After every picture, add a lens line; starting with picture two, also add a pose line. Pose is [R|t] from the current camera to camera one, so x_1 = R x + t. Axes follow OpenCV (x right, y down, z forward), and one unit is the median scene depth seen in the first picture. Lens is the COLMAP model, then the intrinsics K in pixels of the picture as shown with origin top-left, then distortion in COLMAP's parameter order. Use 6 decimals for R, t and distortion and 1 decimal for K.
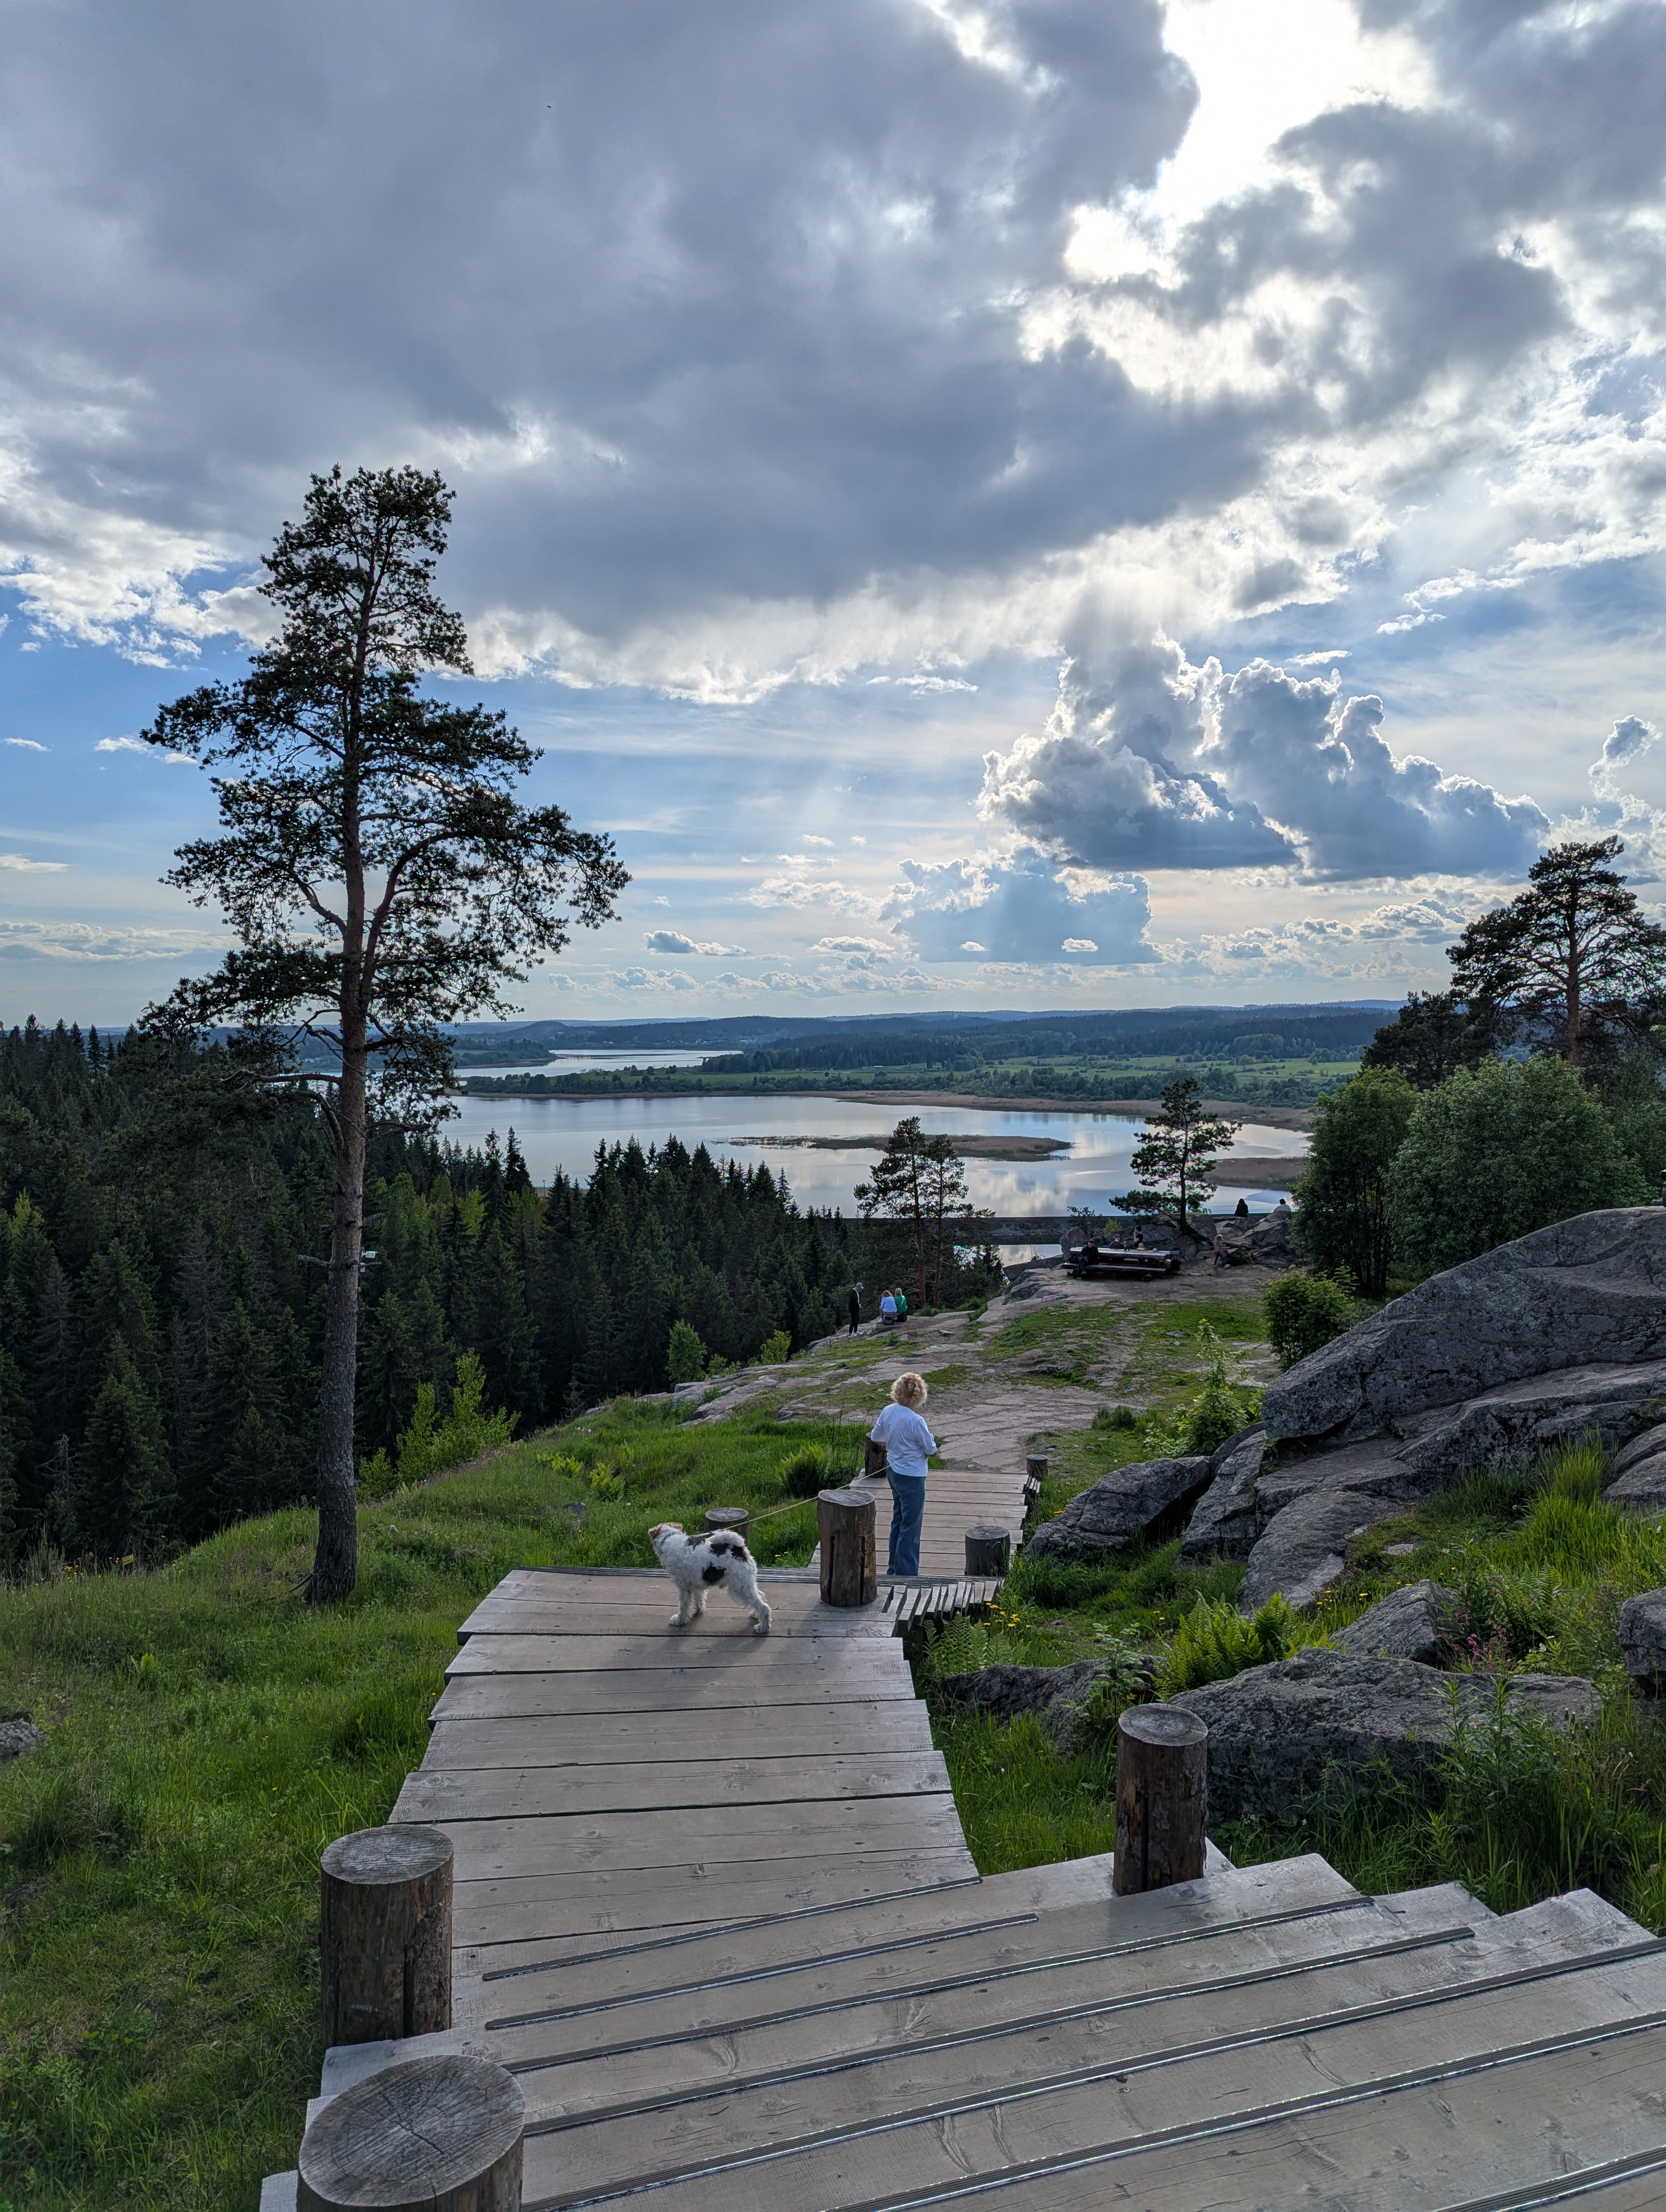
lens RADIAL K [[1539.5, 0, 843.2], [0, 1539.5, 1096.0], [0, 0, 1]] dist [0.056127, -0.039404]
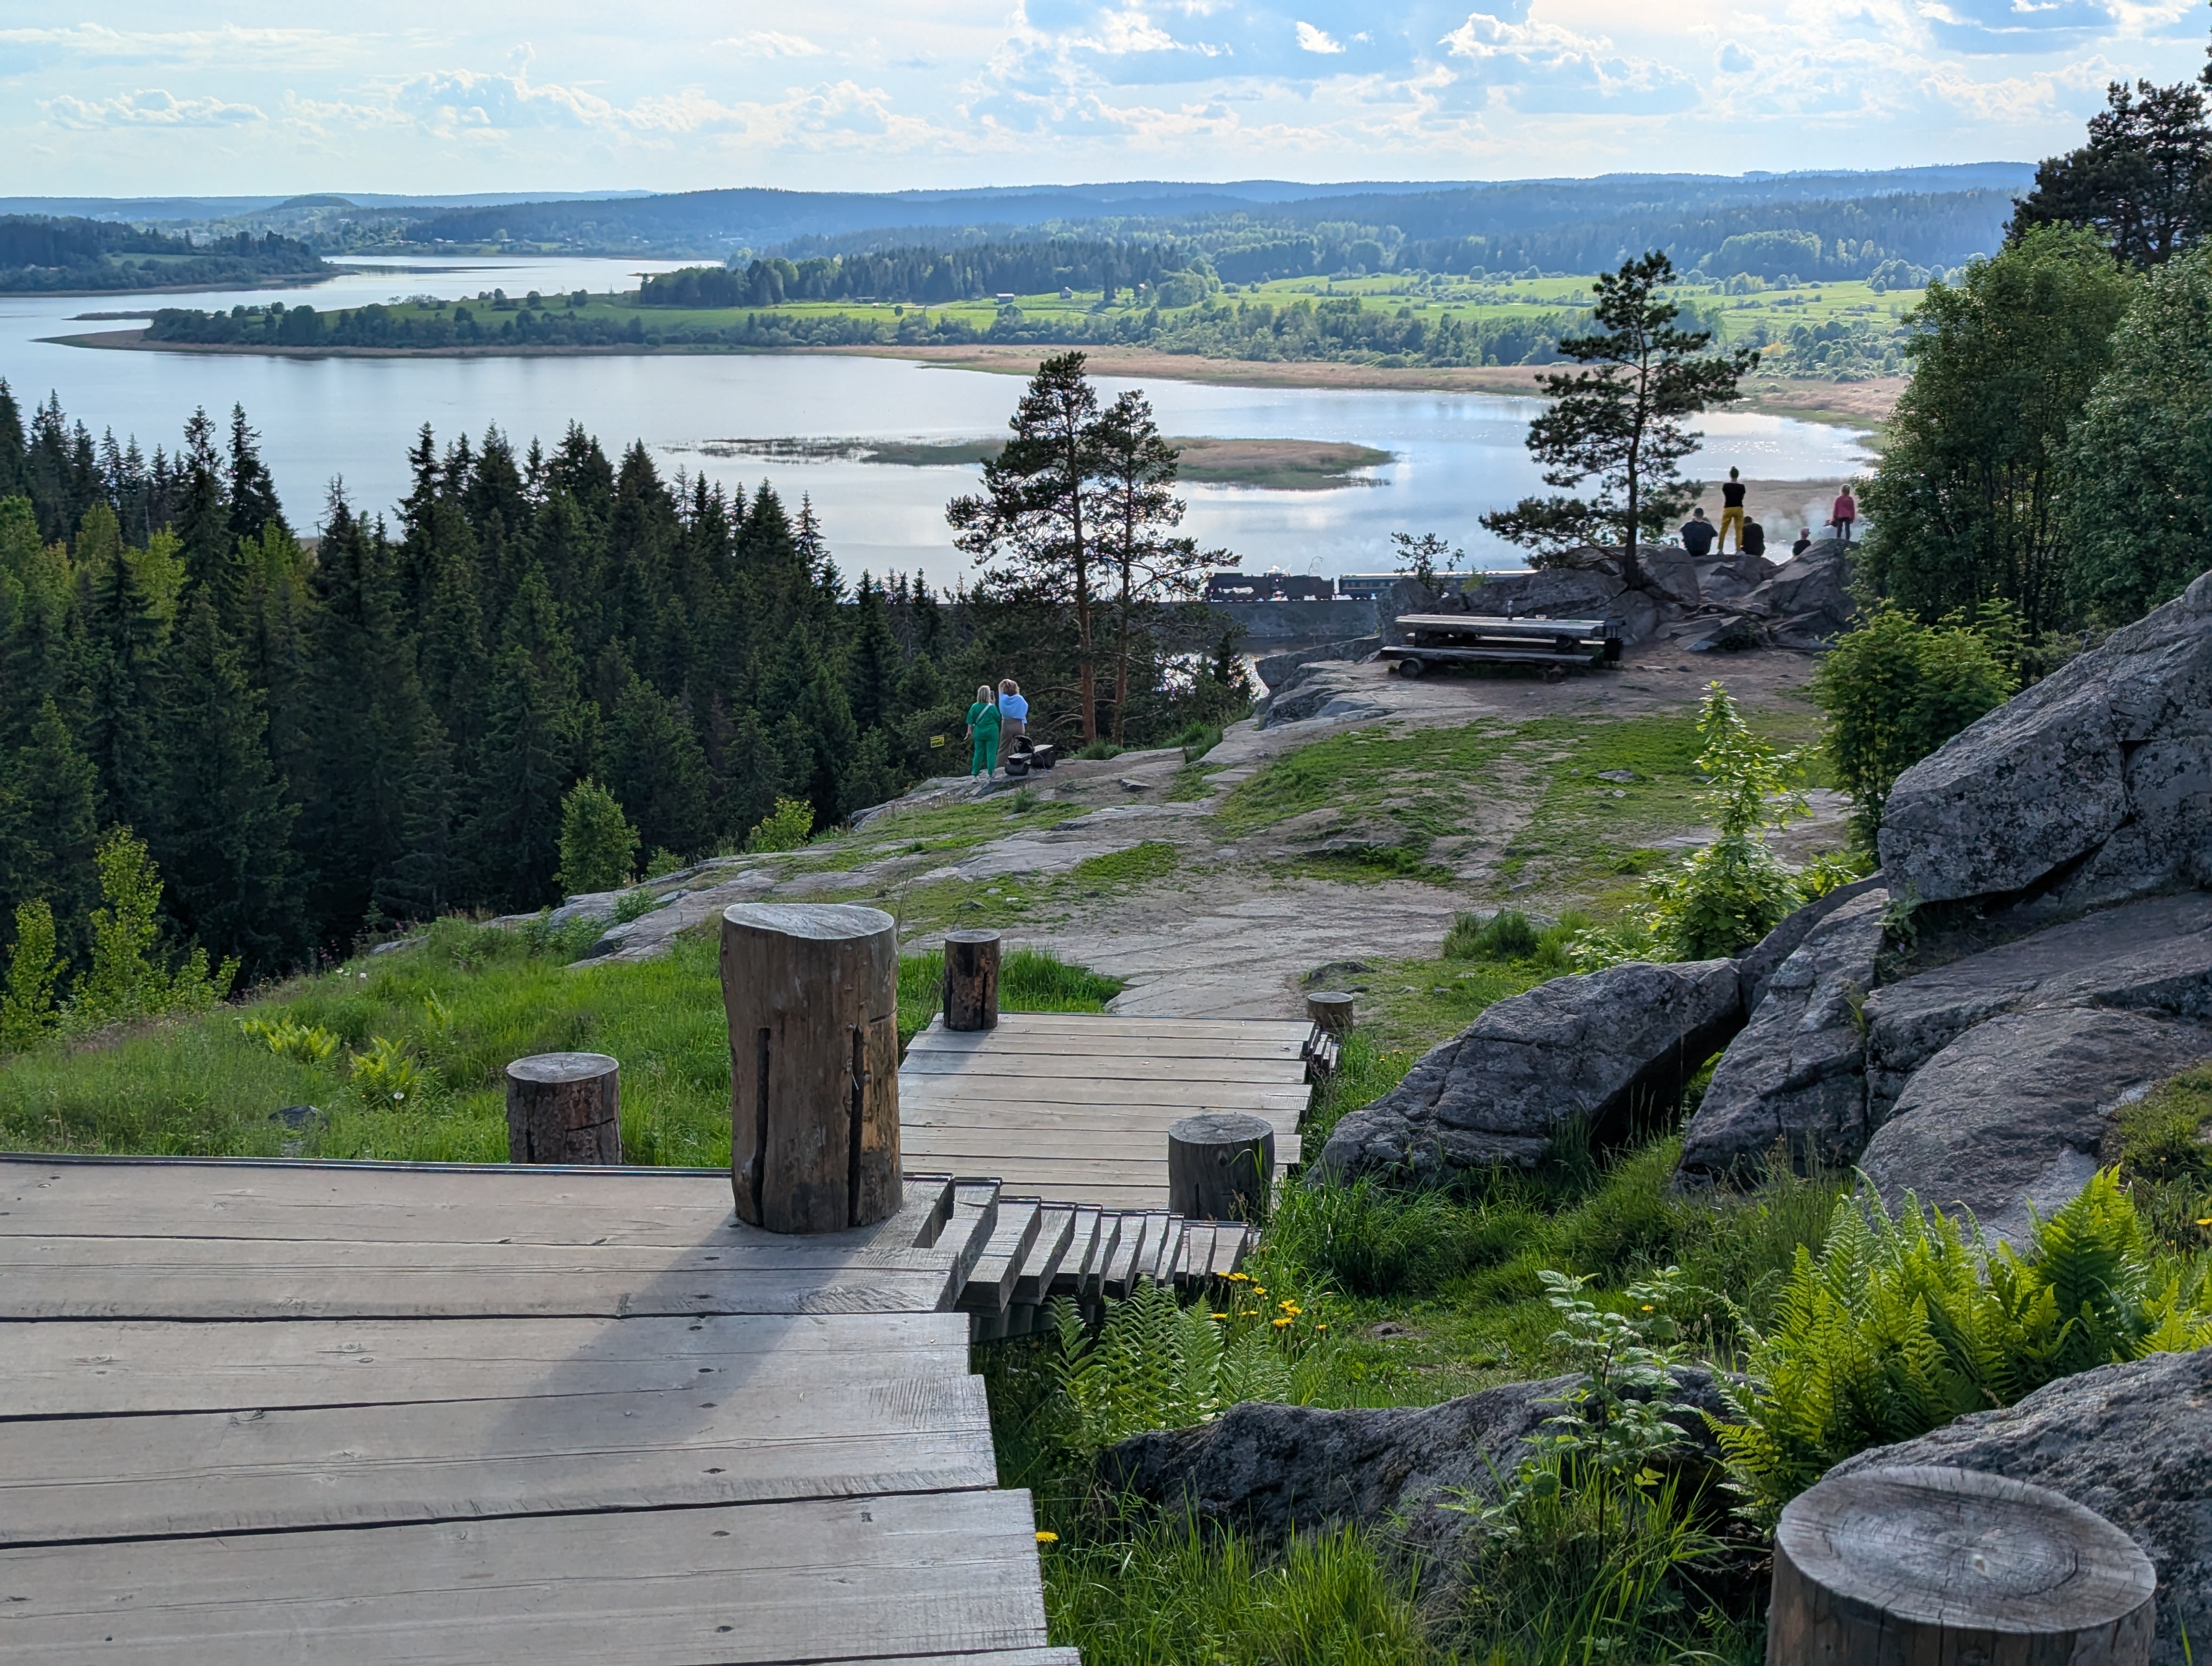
lens RADIAL K [[3089.0, 0, 1094.3], [0, 3089.0, 820.1], [0, 0, 1]] dist [0.056061, 0.000000]
pose [[0.998655, -0.003359, 0.051731, 0.013858], [-0.004314, 0.989050, 0.147515, 0.066571], [-0.051660, -0.147539, 0.987706, 0.163902]]
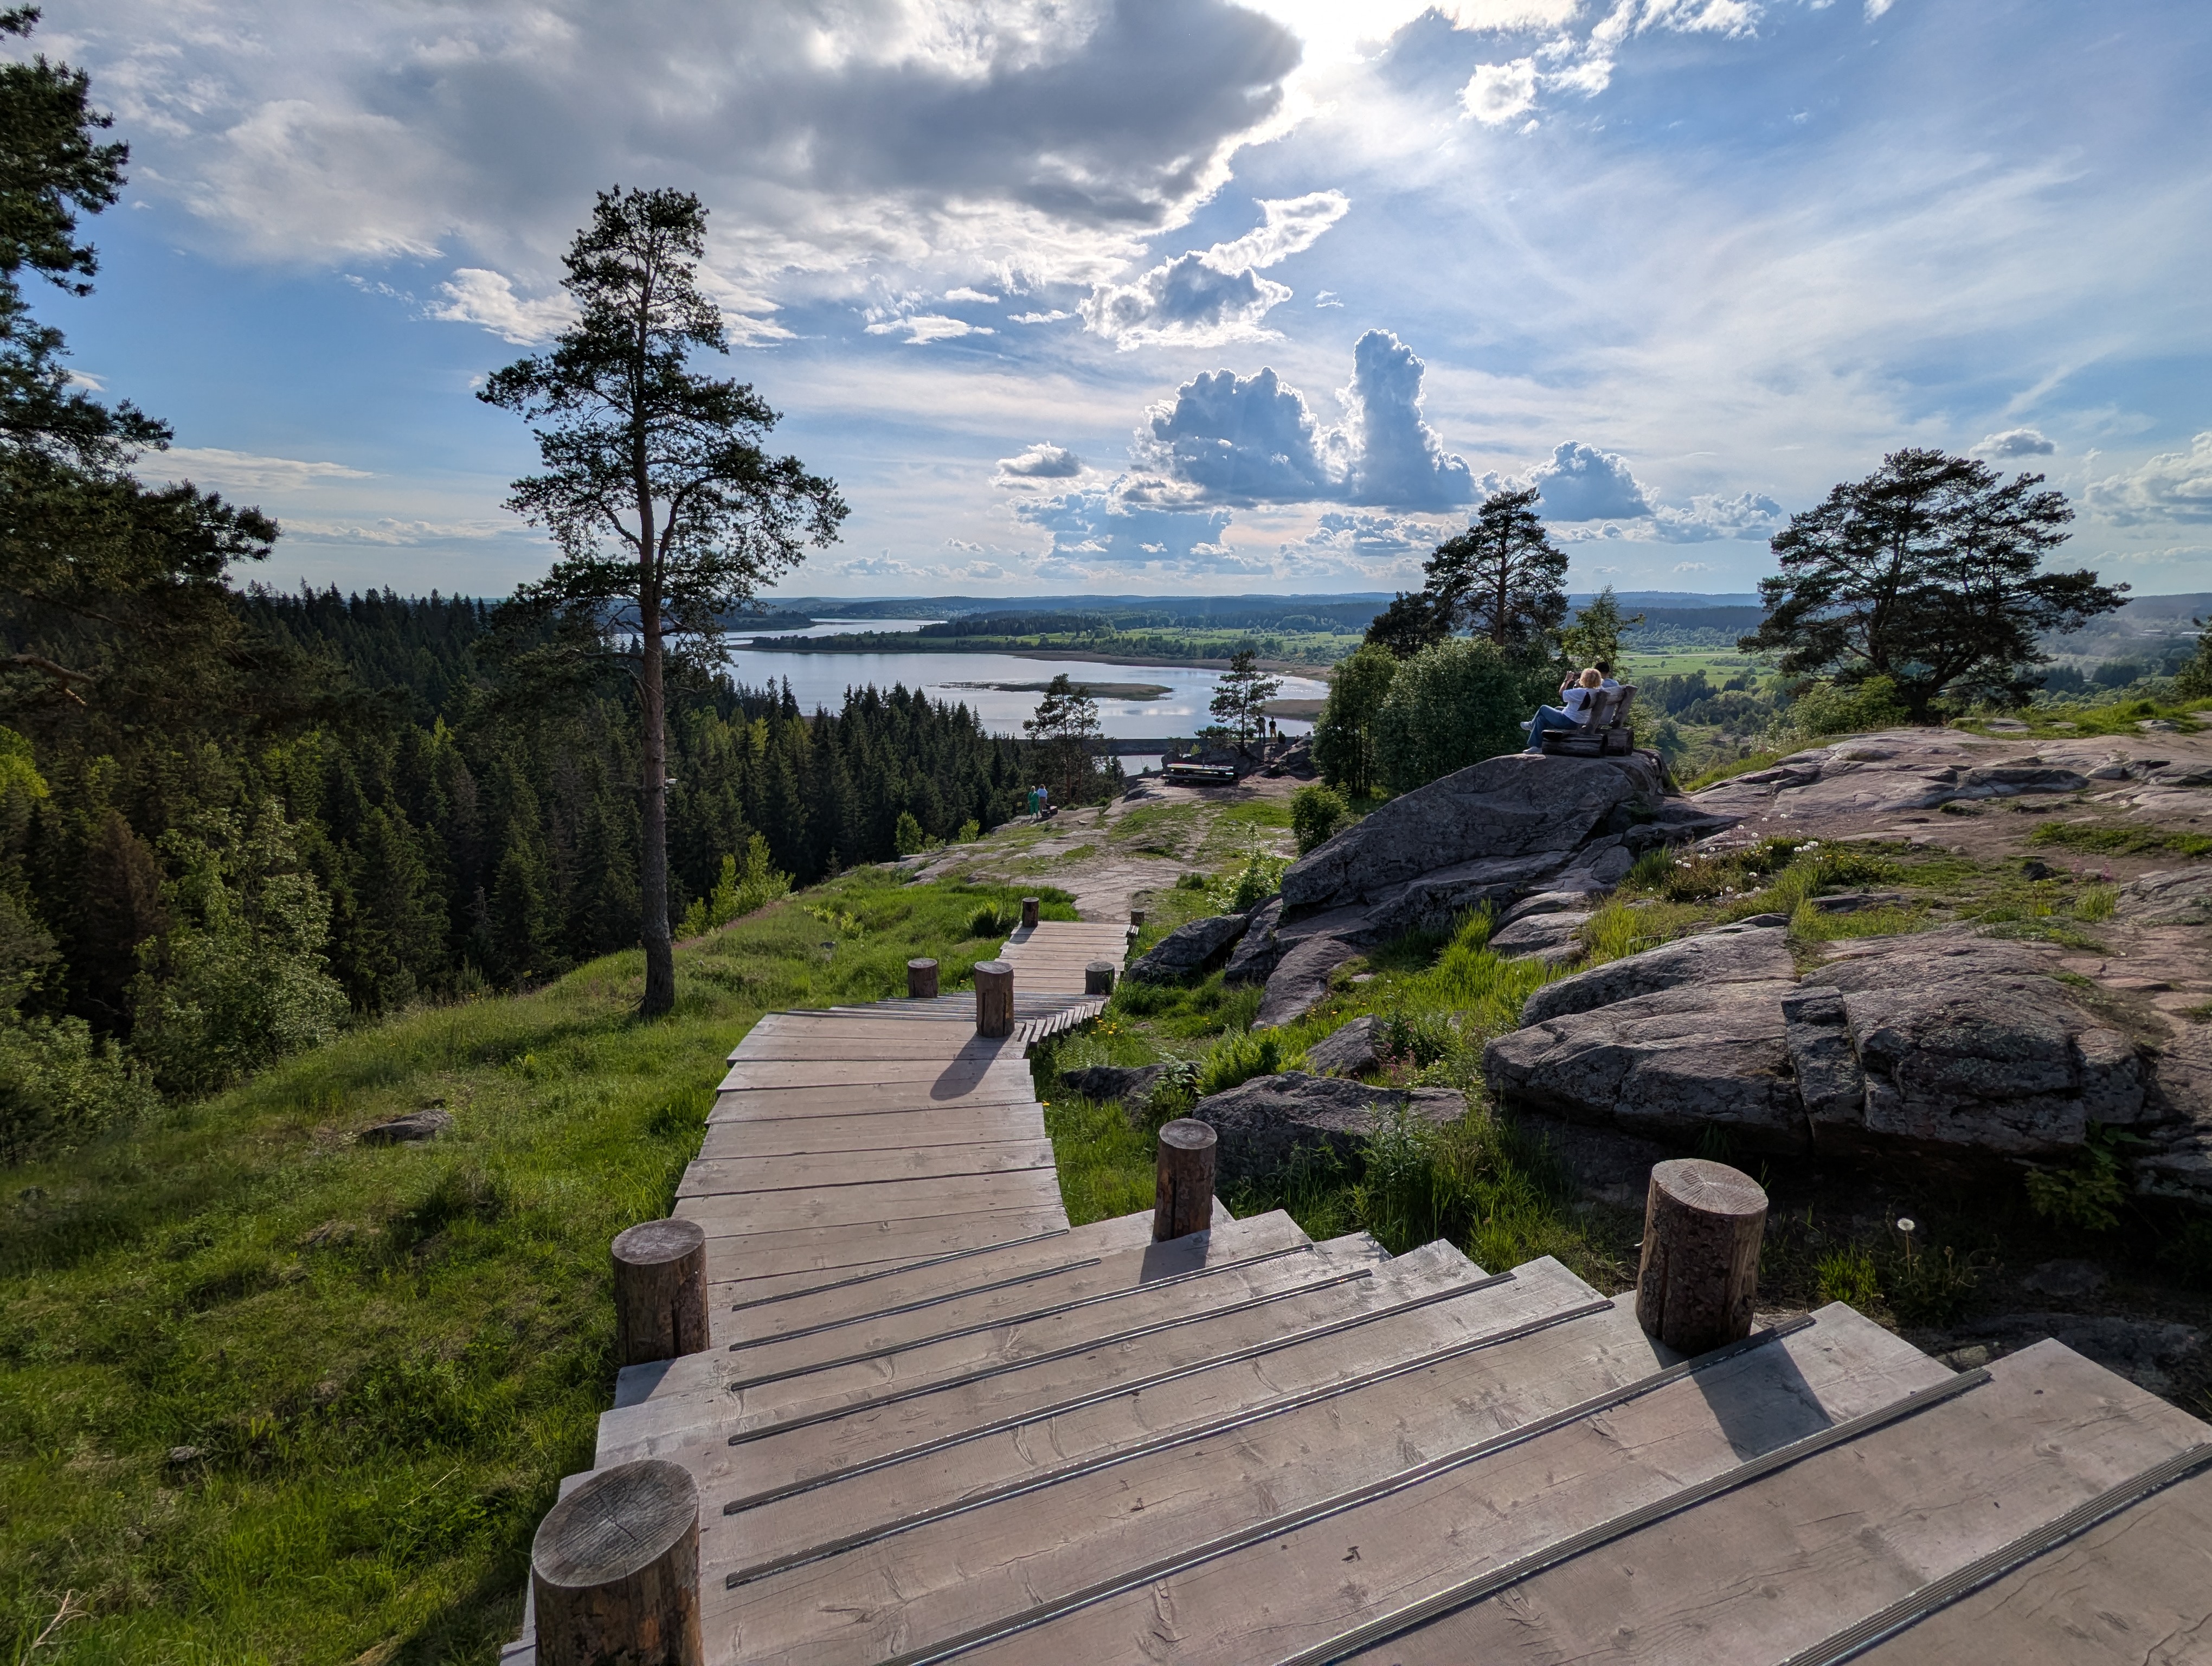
lens RADIAL K [[1043.7, 0, 1104.0], [0, 1043.7, 821.1], [0, 0, 1]] dist [-0.003726, -0.000240]
pose [[0.996637, -0.001679, 0.081930, 0.012195], [-0.011270, 0.987482, 0.157328, -0.016747], [-0.081168, -0.157722, 0.984142, 0.016148]]
